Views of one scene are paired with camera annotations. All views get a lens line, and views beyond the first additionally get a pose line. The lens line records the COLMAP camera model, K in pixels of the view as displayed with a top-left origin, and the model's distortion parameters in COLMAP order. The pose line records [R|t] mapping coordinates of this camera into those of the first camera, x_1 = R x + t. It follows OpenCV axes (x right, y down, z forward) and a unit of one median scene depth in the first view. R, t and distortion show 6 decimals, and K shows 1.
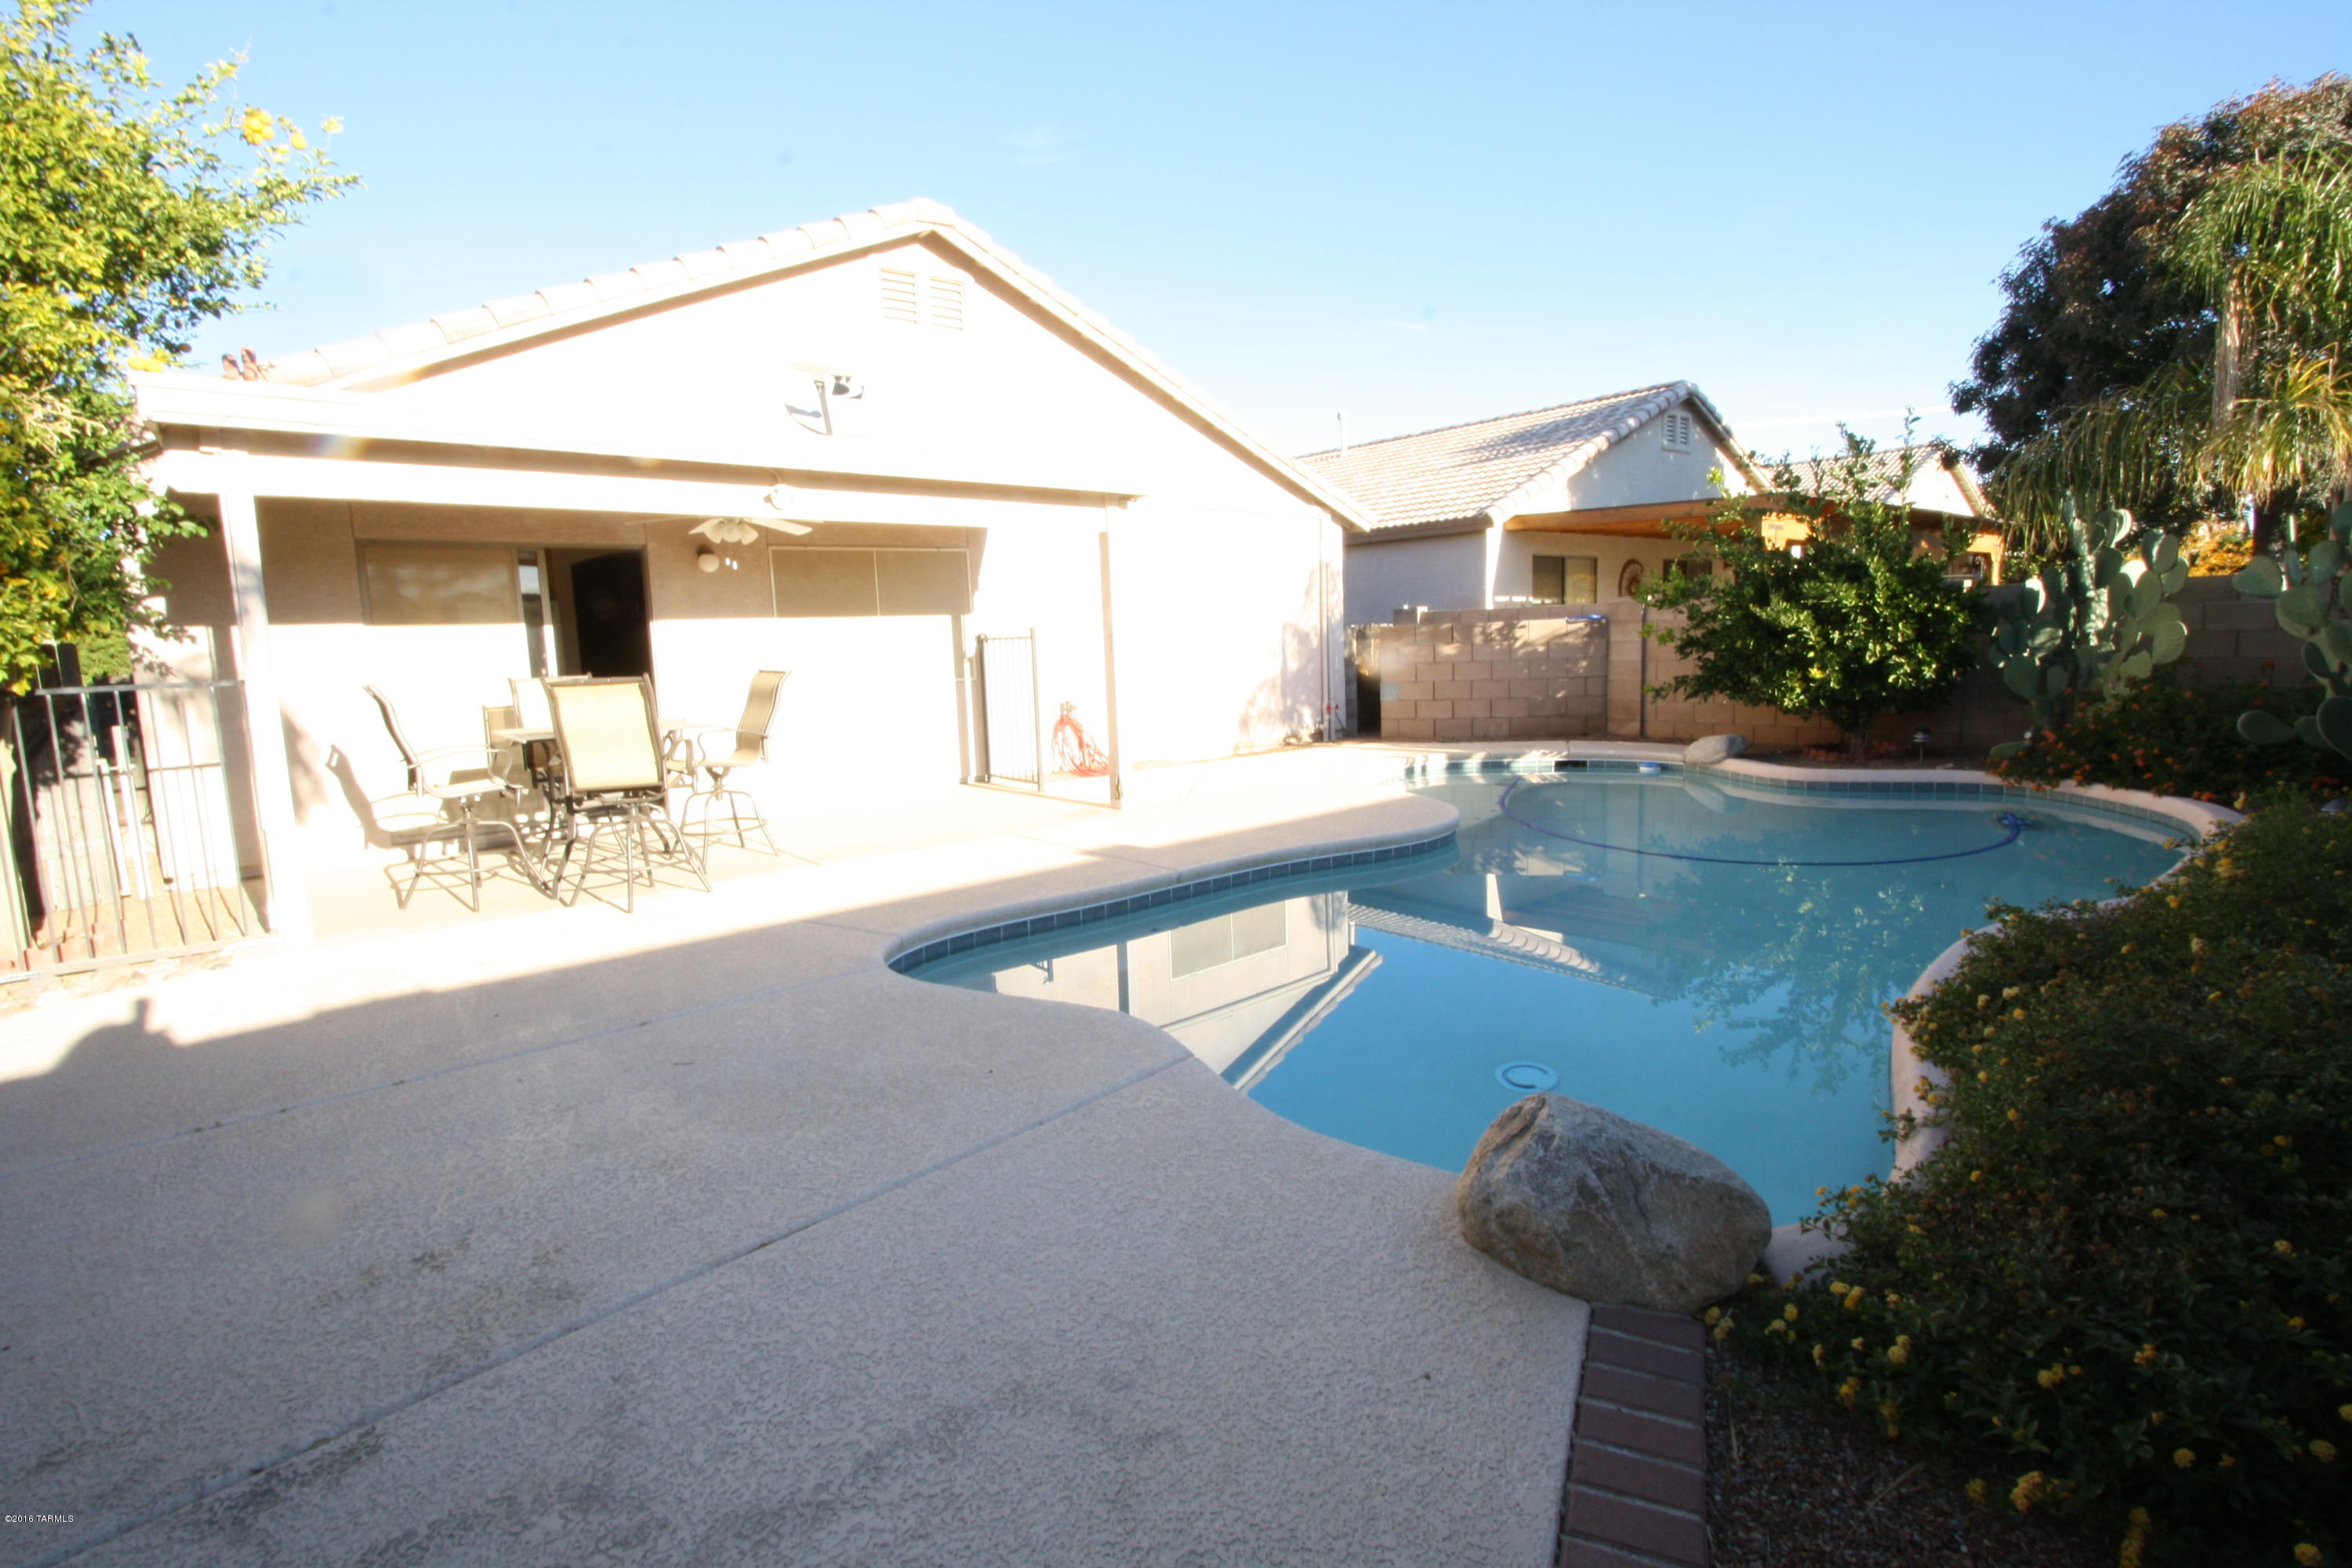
lens RADIAL K [[1098.8, 0, 1176.0], [0, 1098.8, 784.0], [0, 0, 1]] dist [-0.011891, -0.000516]
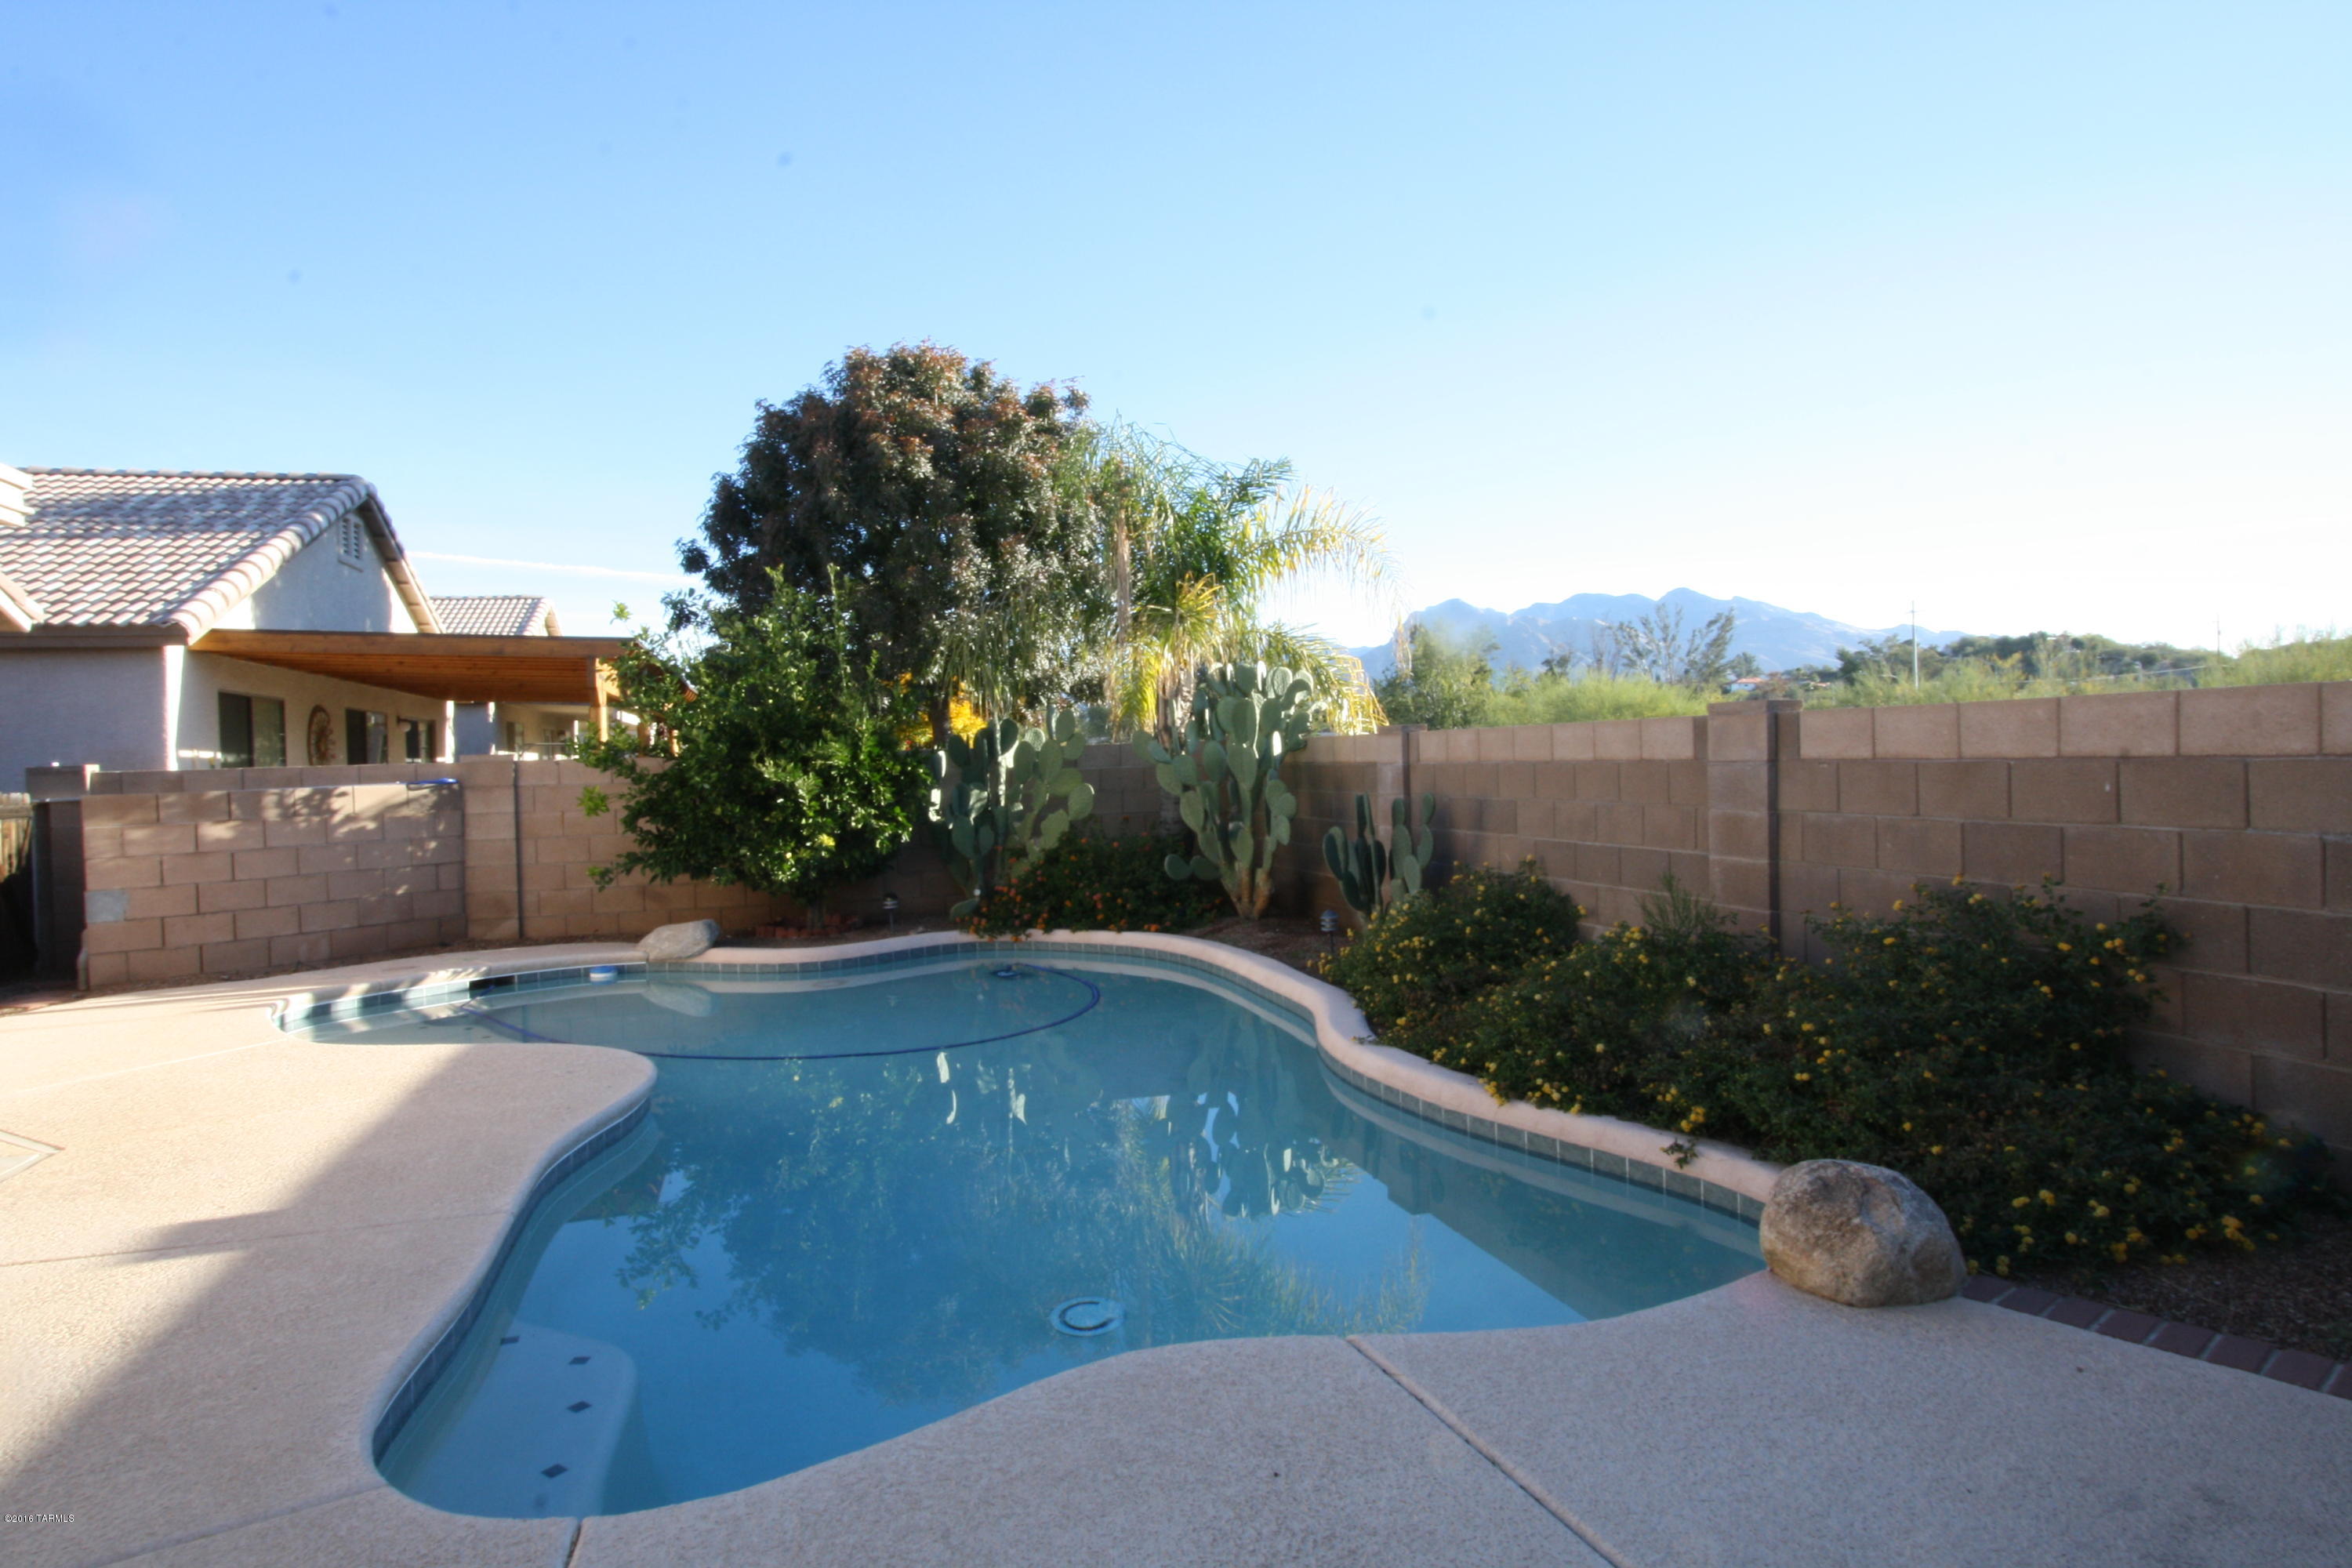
lens RADIAL K [[1397.5, 0, 1176.0], [0, 1397.5, 784.0], [0, 0, 1]] dist [-0.026743, 0.019984]
pose [[0.406866, 0.007198, 0.913460, -0.277910], [0.137911, 0.988023, -0.069213, -0.021805], [-0.903018, 0.154136, 0.401000, 0.211527]]
